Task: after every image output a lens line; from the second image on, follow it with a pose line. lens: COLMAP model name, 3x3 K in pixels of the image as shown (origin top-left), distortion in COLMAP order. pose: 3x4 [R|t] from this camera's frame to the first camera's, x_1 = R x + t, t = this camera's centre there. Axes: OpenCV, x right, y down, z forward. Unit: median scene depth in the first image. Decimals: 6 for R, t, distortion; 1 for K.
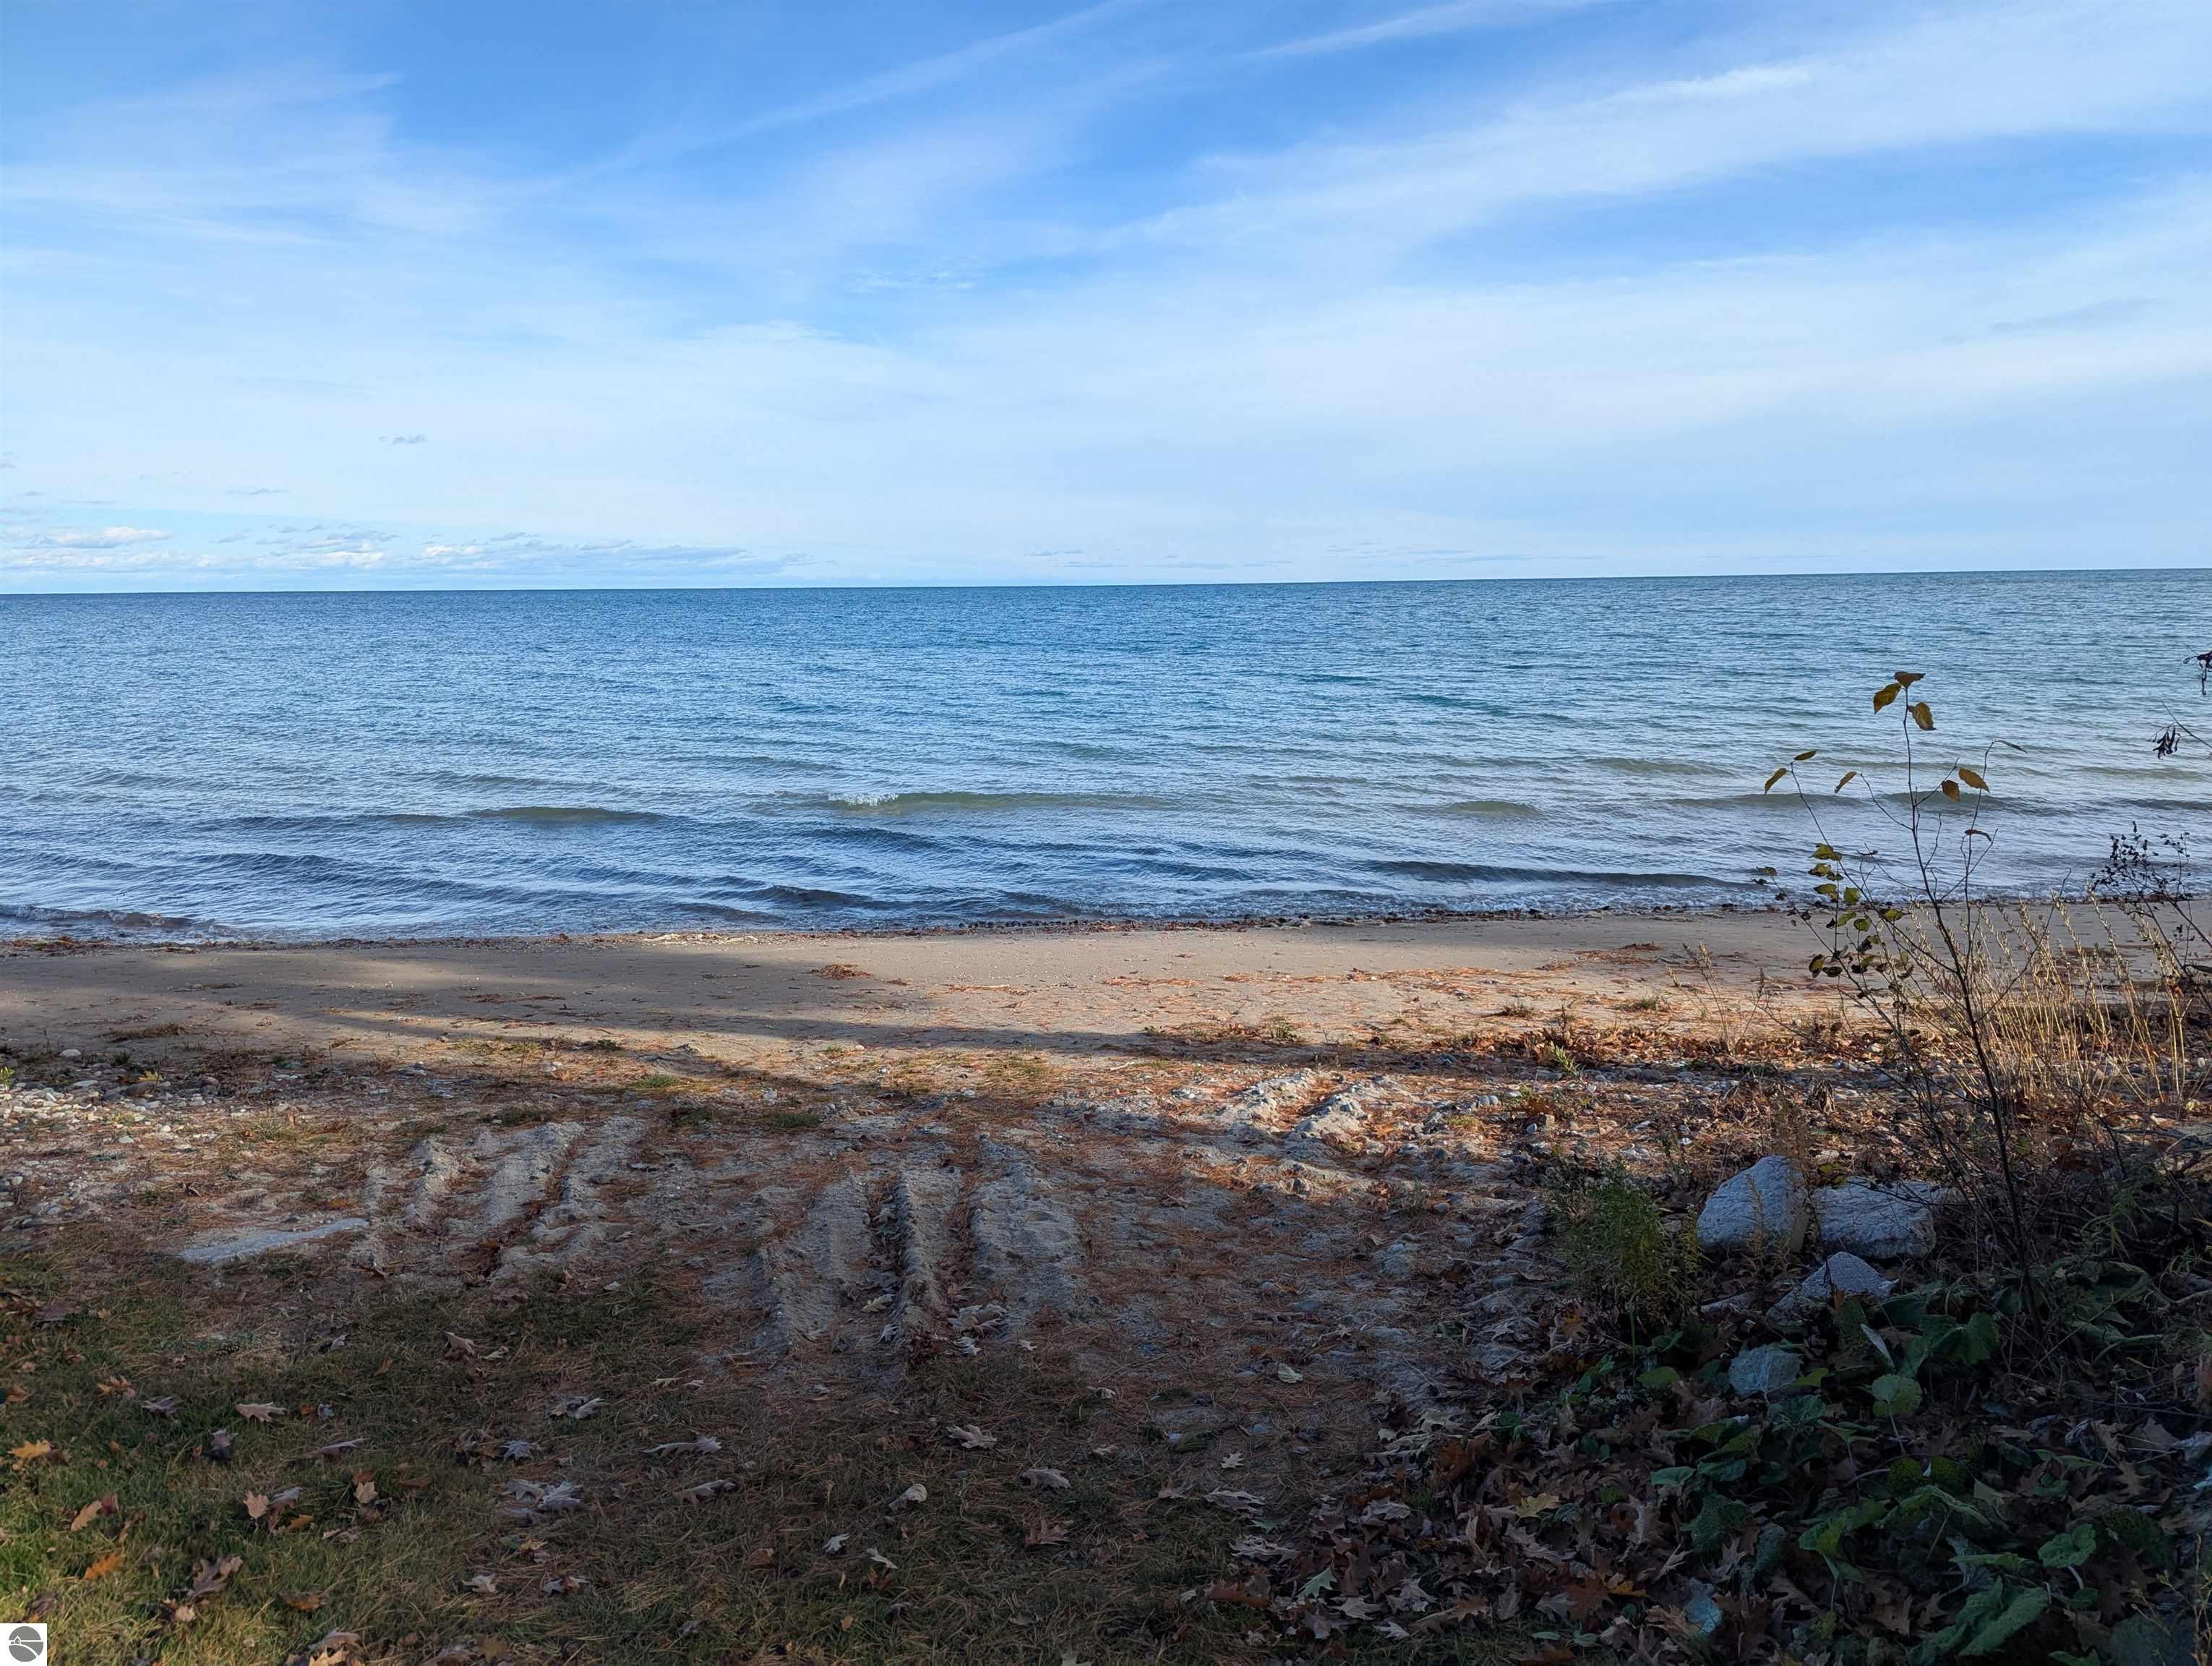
lens RADIAL K [[1409.0, 0, 1098.8], [0, 1409.0, 815.2], [0, 0, 1]] dist [0.069254, -0.066174]
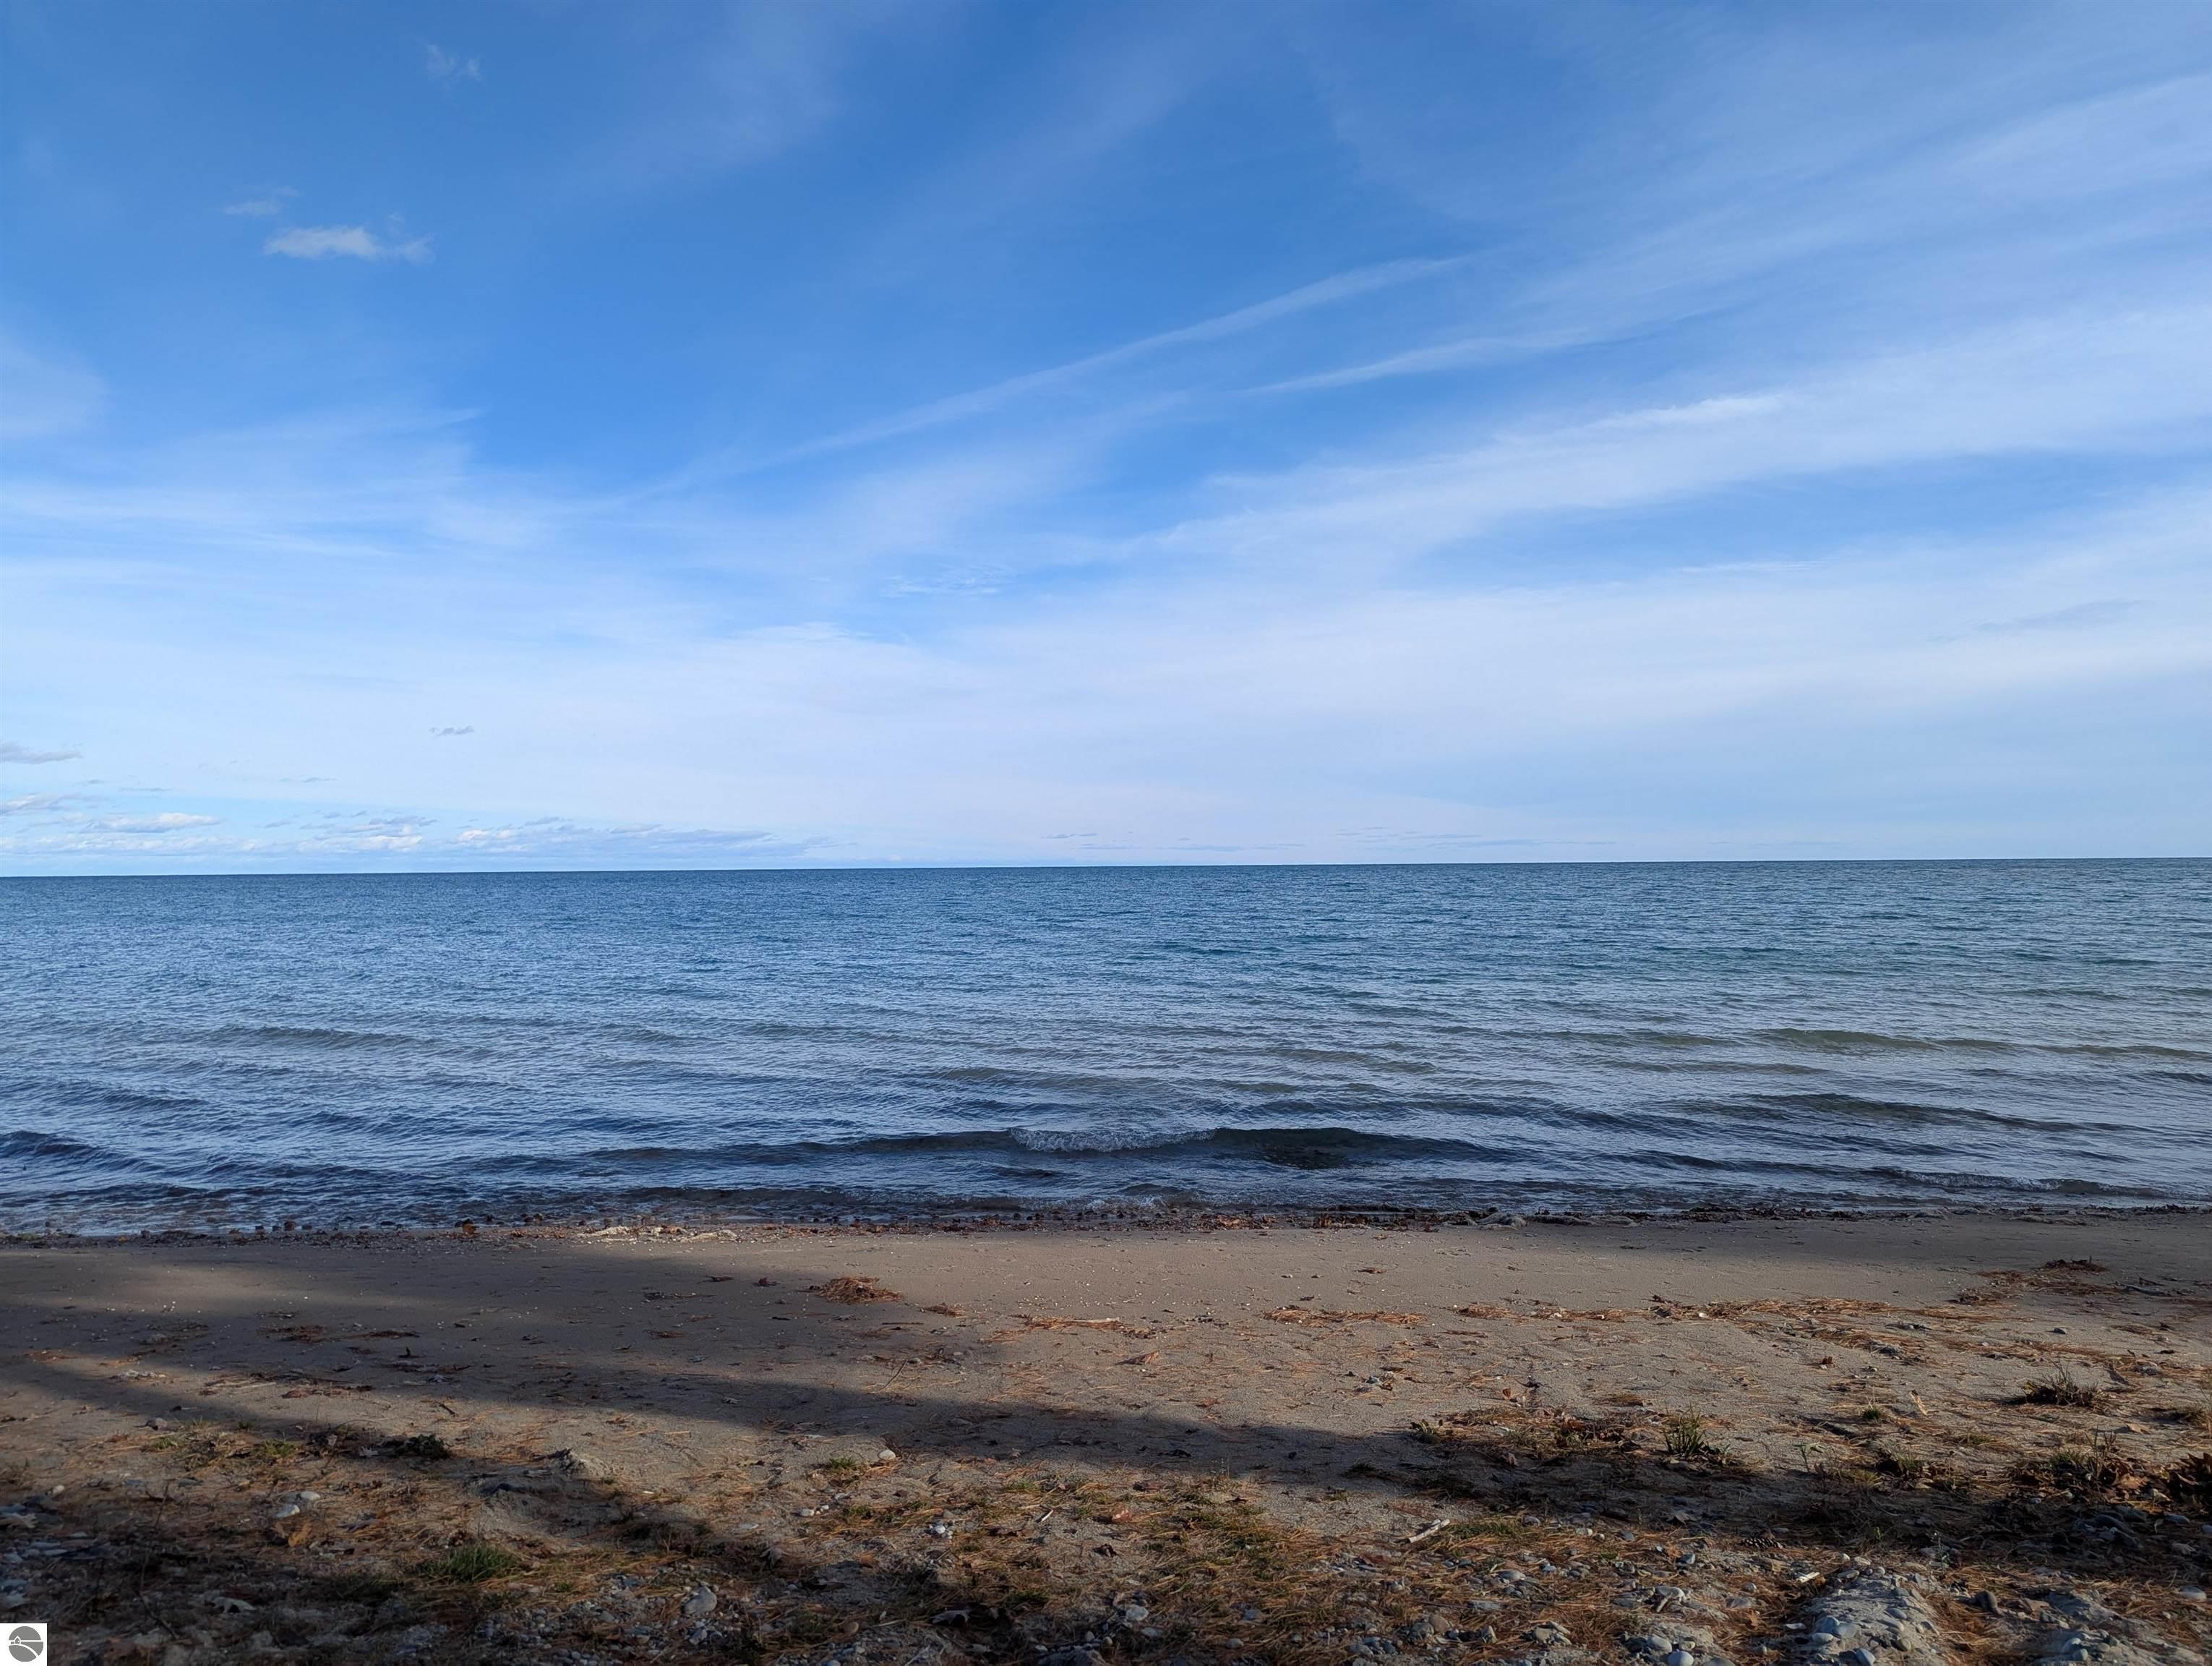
lens RADIAL K [[1409.0, 0, 1098.8], [0, 1409.0, 815.2], [0, 0, 1]] dist [0.069254, -0.066174]
pose [[0.999915, 0.005734, -0.011678, -0.079756], [-0.007902, 0.980768, -0.195019, 0.028132], [0.010335, 0.195095, 0.980730, 0.399731]]
